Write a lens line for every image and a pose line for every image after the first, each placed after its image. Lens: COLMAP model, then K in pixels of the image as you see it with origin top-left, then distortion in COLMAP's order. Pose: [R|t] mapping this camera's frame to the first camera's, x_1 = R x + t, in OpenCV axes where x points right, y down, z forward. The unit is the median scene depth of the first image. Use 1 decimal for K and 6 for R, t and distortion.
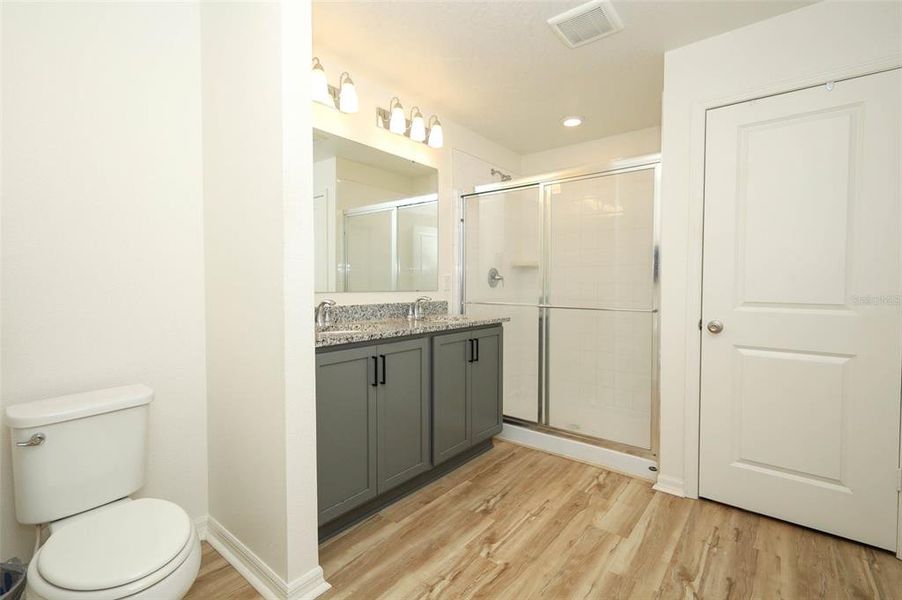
lens RADIAL K [[407.0, 0, 449.2], [0, 407.0, 294.0], [0, 0, 1]] dist [-0.000099, -0.000332]
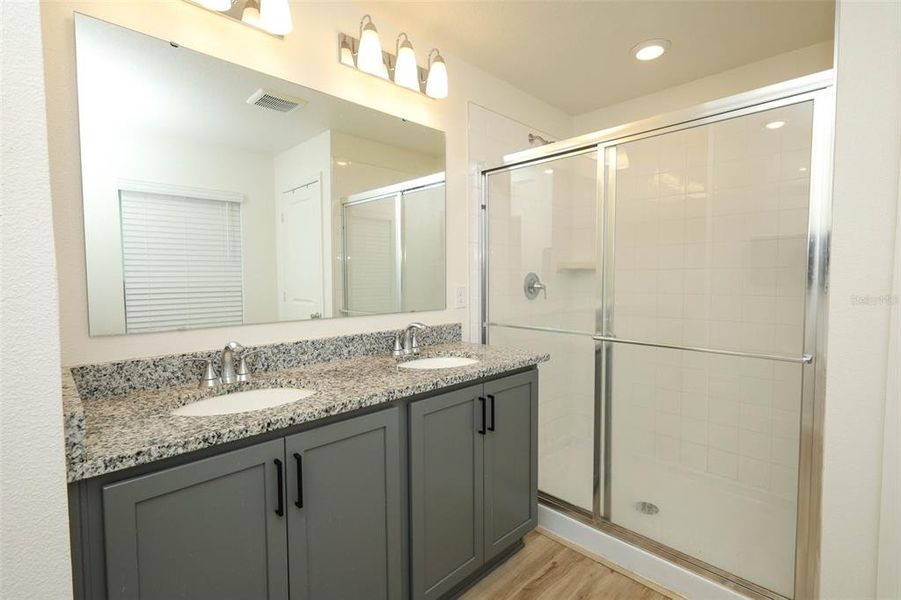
lens RADIAL K [[427.4, 0, 453.4], [0, 427.4, 300.7], [0, 0, 1]] dist [0.002789, -0.000051]
pose [[0.993973, 0.000067, -0.109627, 0.069973], [0.002904, 0.999633, 0.026944, -0.046125], [0.109589, -0.027100, 0.993608, 0.300044]]
